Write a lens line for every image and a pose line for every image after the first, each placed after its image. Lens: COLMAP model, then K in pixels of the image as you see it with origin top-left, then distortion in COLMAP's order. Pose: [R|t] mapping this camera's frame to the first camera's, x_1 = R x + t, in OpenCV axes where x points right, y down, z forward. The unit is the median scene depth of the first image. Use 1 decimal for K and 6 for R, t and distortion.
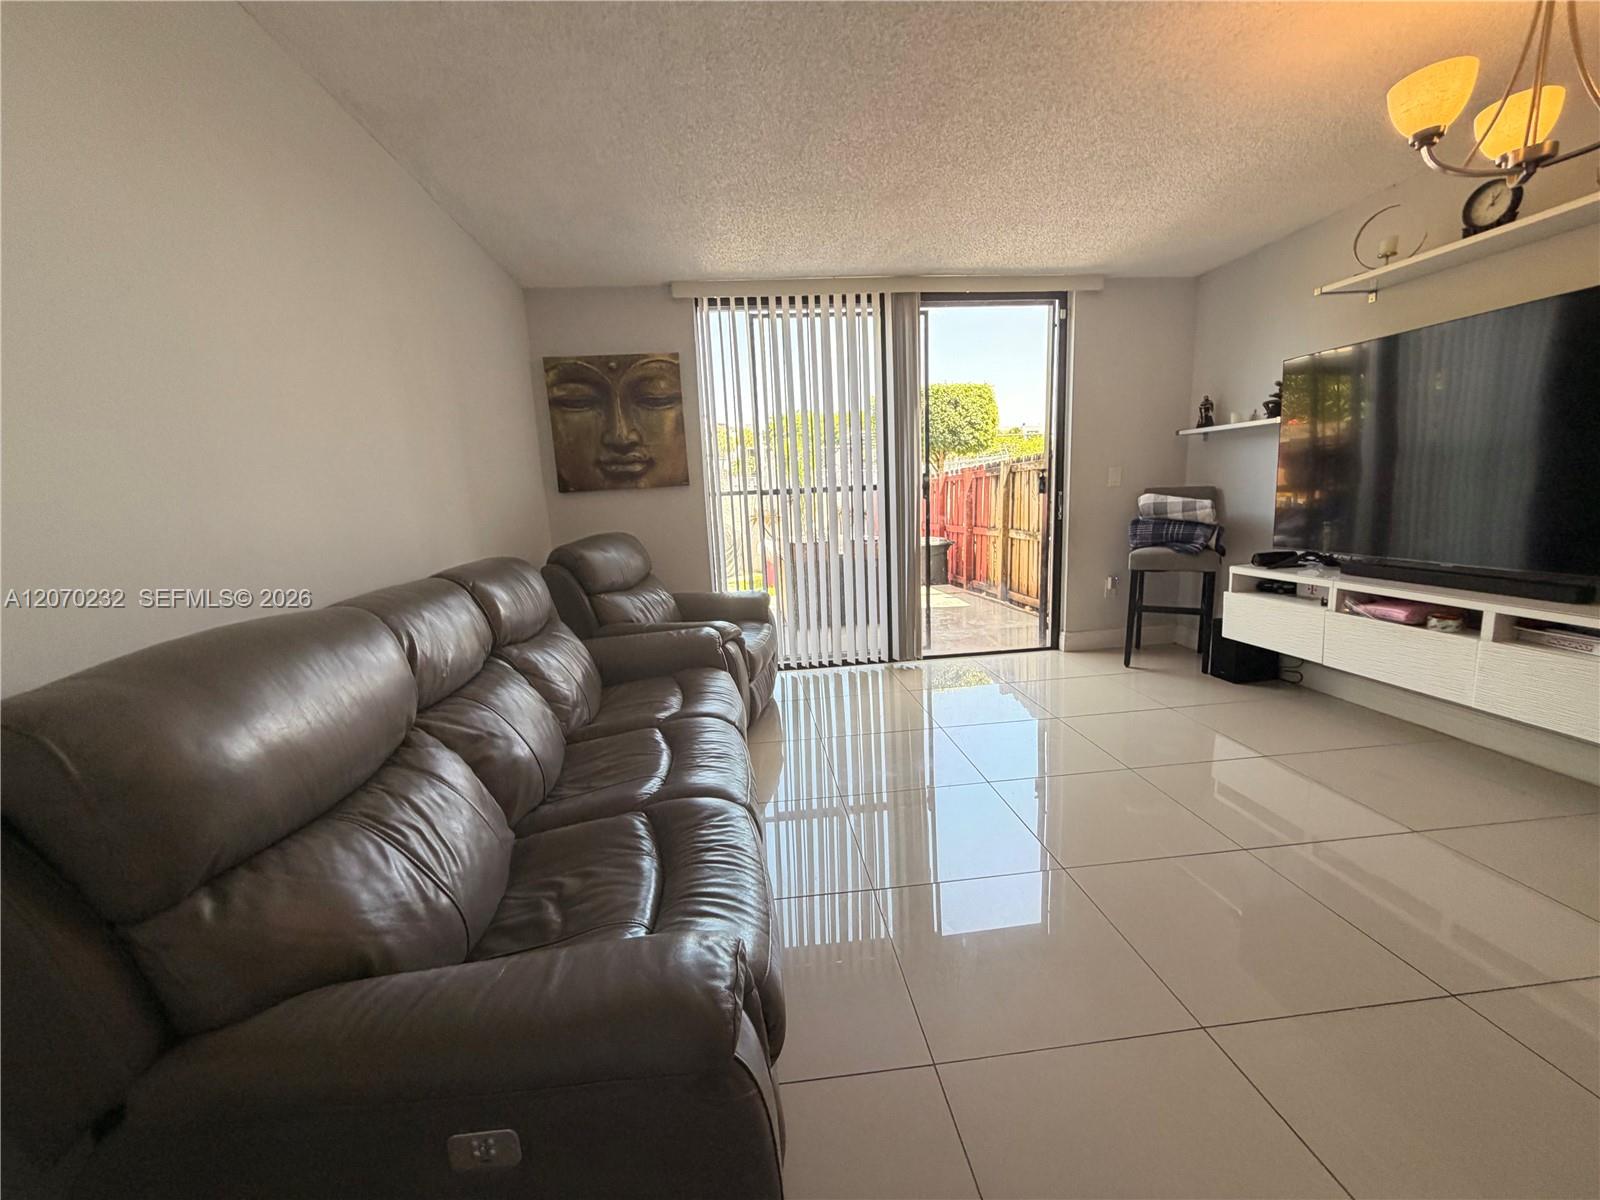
lens RADIAL K [[642.5, 0, 805.6], [0, 642.5, 604.5], [0, 0, 1]] dist [0.002237, -0.002633]
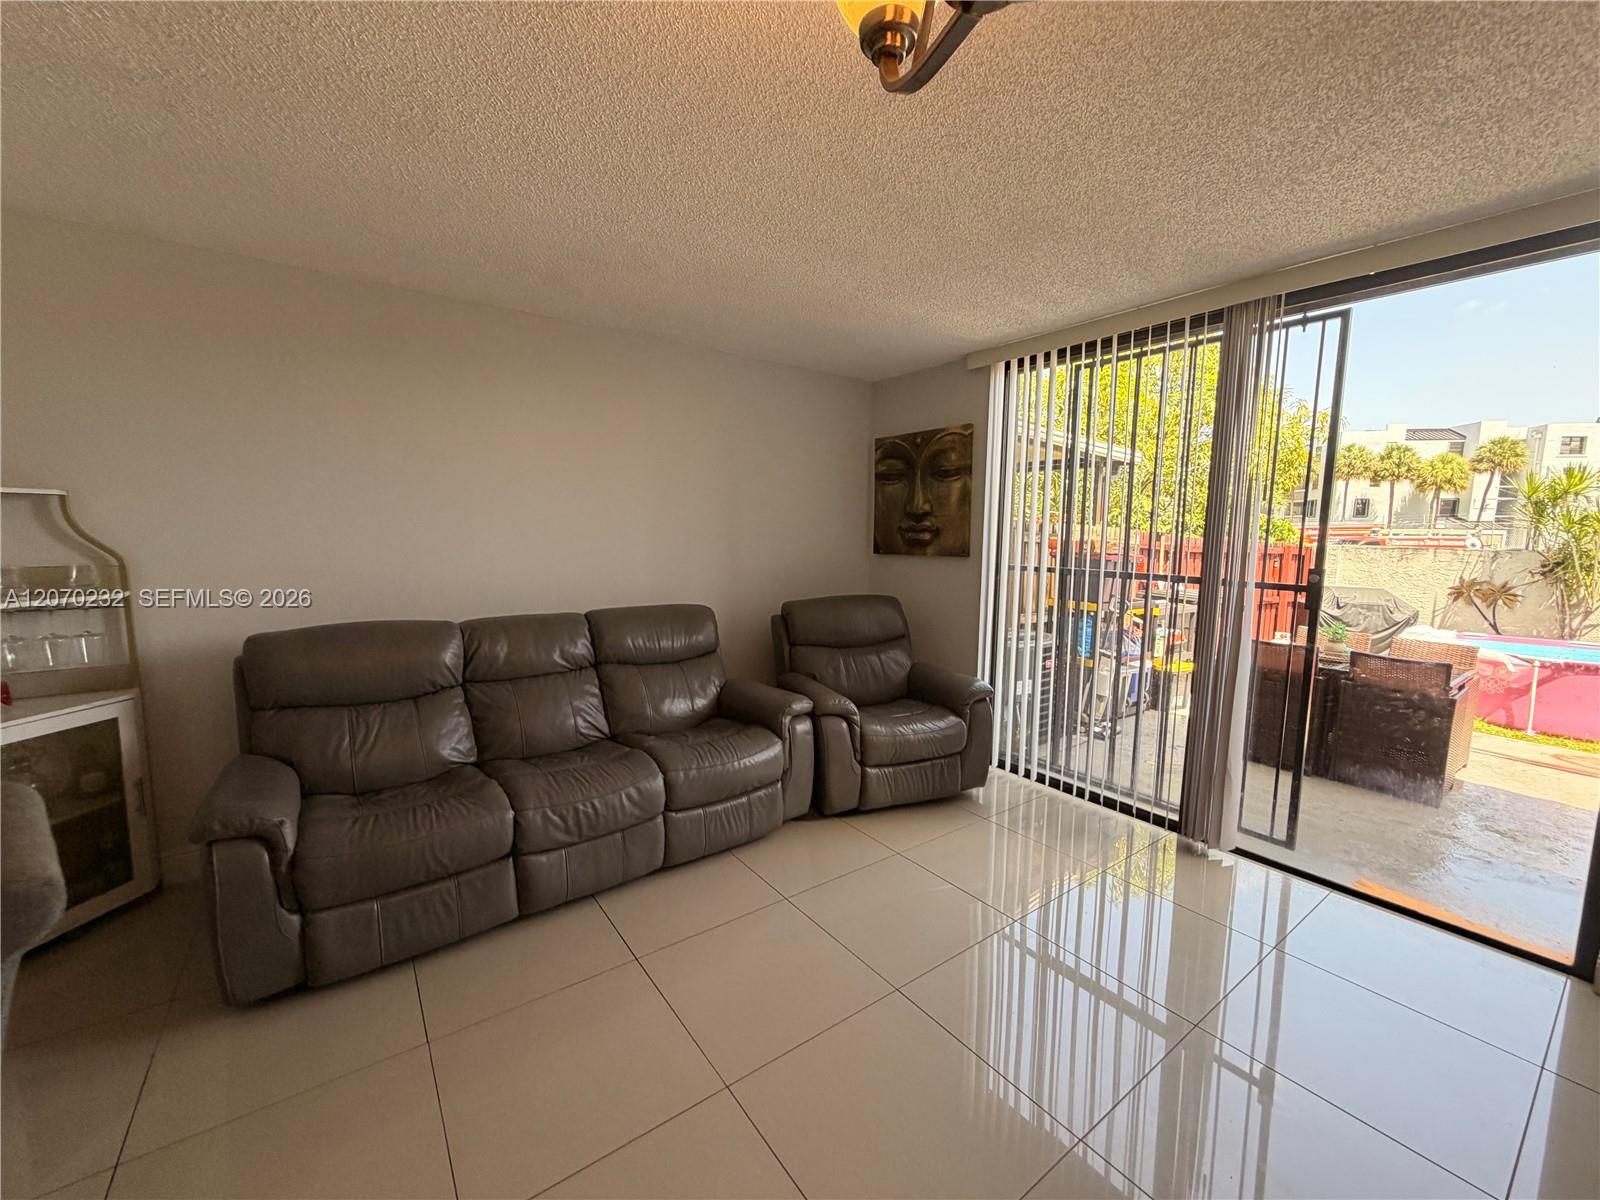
lens RADIAL K [[642.5, 0, 790.2], [0, 642.5, 592.3], [0, 0, 1]] dist [0.002237, -0.002633]
pose [[0.490535, 0.139443, -0.860193, 0.538903], [-0.188947, 0.980651, 0.051220, -0.138167], [0.850691, 0.137406, 0.507391, 0.307076]]
